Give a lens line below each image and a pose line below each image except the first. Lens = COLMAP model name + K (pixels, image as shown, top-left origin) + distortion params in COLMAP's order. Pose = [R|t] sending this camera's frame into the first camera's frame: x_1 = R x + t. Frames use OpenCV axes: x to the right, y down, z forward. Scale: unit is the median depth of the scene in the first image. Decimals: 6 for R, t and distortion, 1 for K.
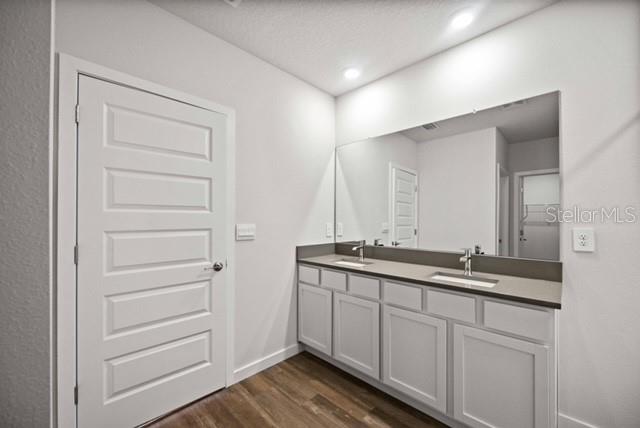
lens RADIAL K [[254.4, 0, 319.2], [0, 254.4, 216.0], [0, 0, 1]] dist [0.000009, -0.000054]
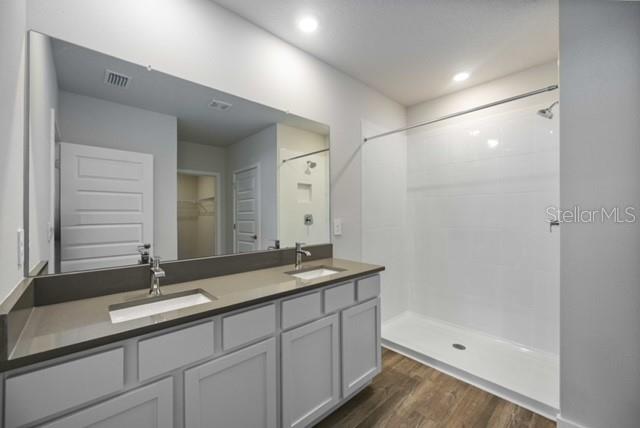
lens RADIAL K [[254.4, 0, 319.2], [0, 254.4, 216.0], [0, 0, 1]] dist [0.000009, -0.000054]
pose [[0.062321, 0.002657, 0.998053, -0.499289], [-0.012456, 0.999921, -0.001884, 0.026548], [-0.997978, -0.012314, 0.062349, 0.975900]]
